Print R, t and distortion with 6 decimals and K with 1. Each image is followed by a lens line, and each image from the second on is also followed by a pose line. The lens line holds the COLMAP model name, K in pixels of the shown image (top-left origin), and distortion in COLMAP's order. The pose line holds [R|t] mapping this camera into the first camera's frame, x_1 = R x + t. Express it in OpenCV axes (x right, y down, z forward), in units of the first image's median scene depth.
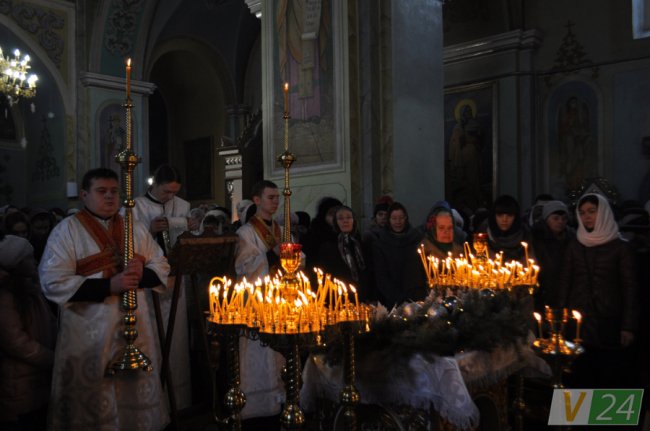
lens RADIAL K [[585.6, 0, 325.0], [0, 585.6, 215.5], [0, 0, 1]] dist [0.000885, -0.005156]
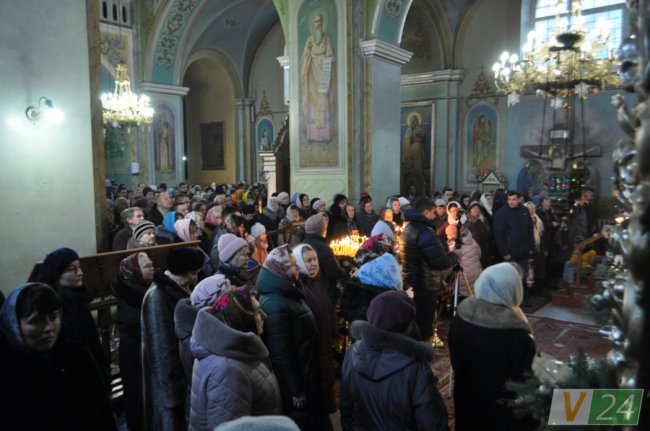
lens RADIAL K [[585.6, 0, 325.0], [0, 585.6, 215.5], [0, 0, 1]] dist [0.000885, -0.005156]
pose [[0.996634, -0.000420, 0.081978, -0.120544], [-0.007341, 0.995513, 0.094345, -0.083127], [-0.081649, -0.094629, 0.992159, -0.535615]]
